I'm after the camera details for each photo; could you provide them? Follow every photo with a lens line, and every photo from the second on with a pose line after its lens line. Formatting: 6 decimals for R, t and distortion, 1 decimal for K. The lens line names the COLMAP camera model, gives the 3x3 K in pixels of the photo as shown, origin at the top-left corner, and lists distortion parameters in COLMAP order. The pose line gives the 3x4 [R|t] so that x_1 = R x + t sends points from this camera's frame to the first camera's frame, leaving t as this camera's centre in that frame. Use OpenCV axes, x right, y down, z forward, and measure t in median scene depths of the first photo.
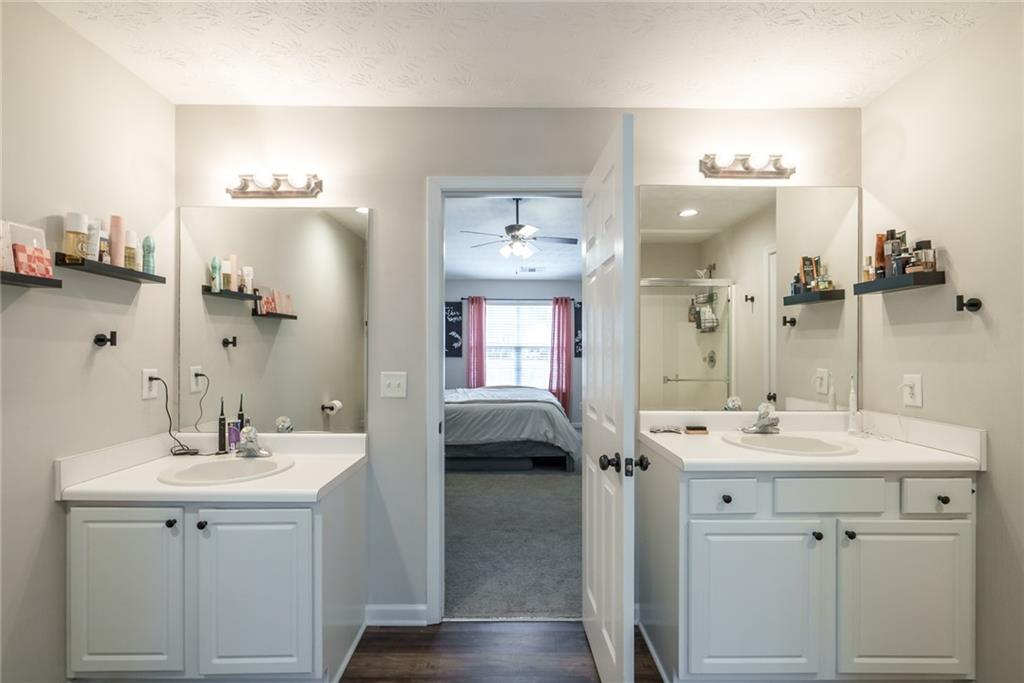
lens RADIAL K [[470.5, 0, 506.9], [0, 470.5, 349.9], [0, 0, 1]] dist [-0.010608, 0.001725]
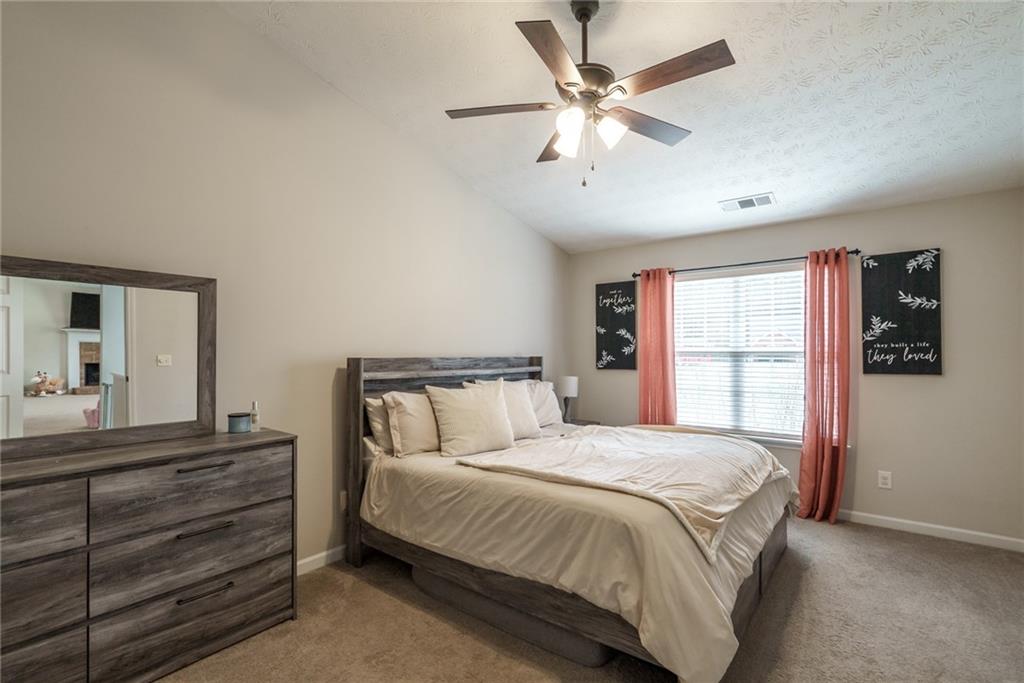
lens RADIAL K [[470.5, 0, 509.2], [0, 470.5, 347.5], [0, 0, 1]] dist [-0.010608, 0.001725]
pose [[0.789408, -0.014643, -0.613695, 0.156722], [0.004161, 0.999820, -0.018504, -0.003296], [0.613855, 0.012054, 0.789327, 0.424885]]
